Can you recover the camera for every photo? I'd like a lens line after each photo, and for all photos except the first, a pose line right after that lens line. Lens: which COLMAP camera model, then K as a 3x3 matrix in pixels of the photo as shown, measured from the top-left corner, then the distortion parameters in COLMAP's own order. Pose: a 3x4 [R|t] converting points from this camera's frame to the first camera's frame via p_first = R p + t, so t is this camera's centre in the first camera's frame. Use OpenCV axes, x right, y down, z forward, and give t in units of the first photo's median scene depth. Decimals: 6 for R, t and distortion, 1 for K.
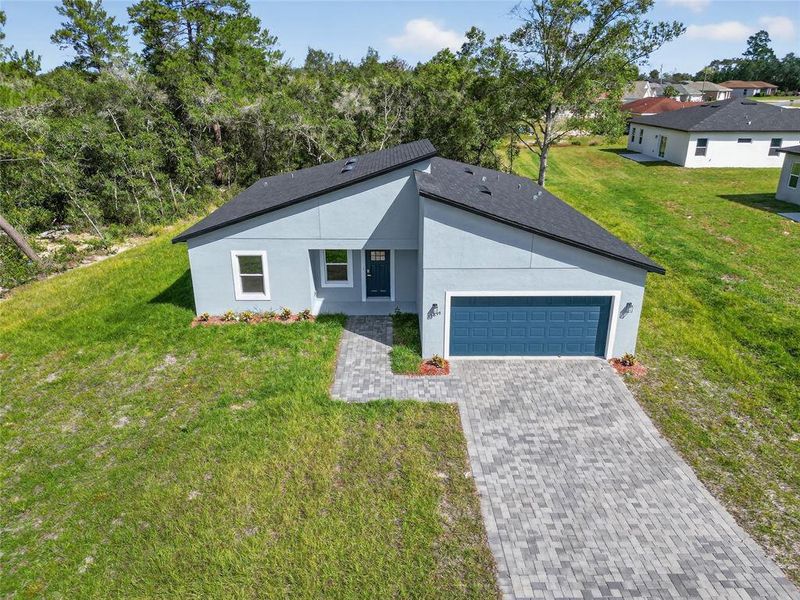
lens RADIAL K [[601.0, 0, 397.6], [0, 601.0, 303.9], [0, 0, 1]] dist [0.060283, -0.047783]
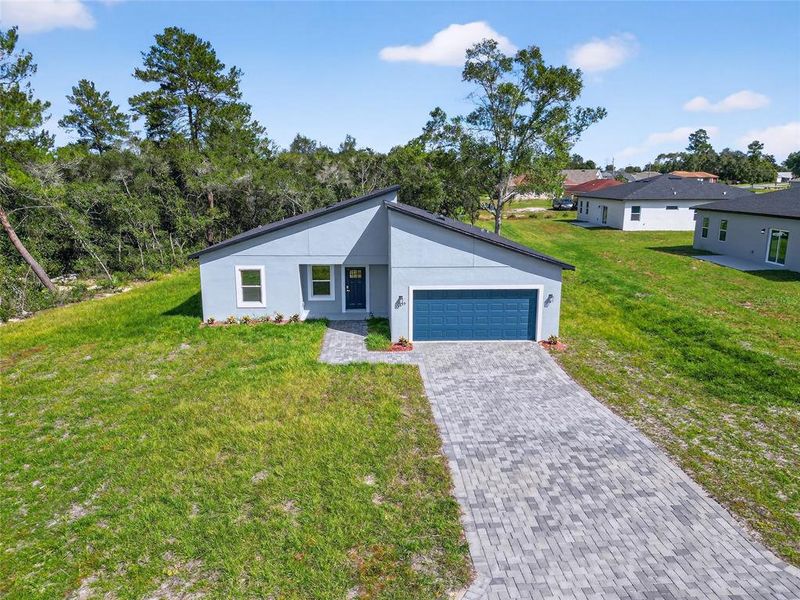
lens RADIAL K [[602.4, 0, 400.0], [0, 602.4, 300.0], [0, 0, 1]] dist [0.070507, -0.076877]
pose [[0.999073, -0.003487, 0.042911, 0.005094], [0.009908, 0.988585, -0.150337, 0.165417], [-0.041897, 0.150623, 0.987703, -0.211989]]
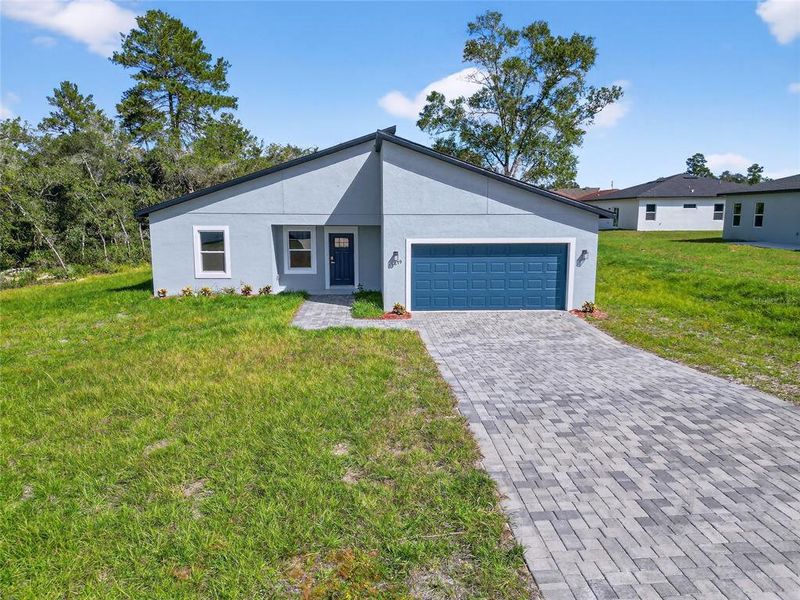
lens RADIAL K [[598.4, 0, 400.0], [0, 598.4, 300.0], [0, 0, 1]] dist [0.078144, -0.096295]
pose [[0.998858, -0.001681, 0.047744, 0.018345], [0.011397, 0.978910, -0.203976, 0.235233], [-0.046395, 0.204287, 0.977811, 0.030782]]
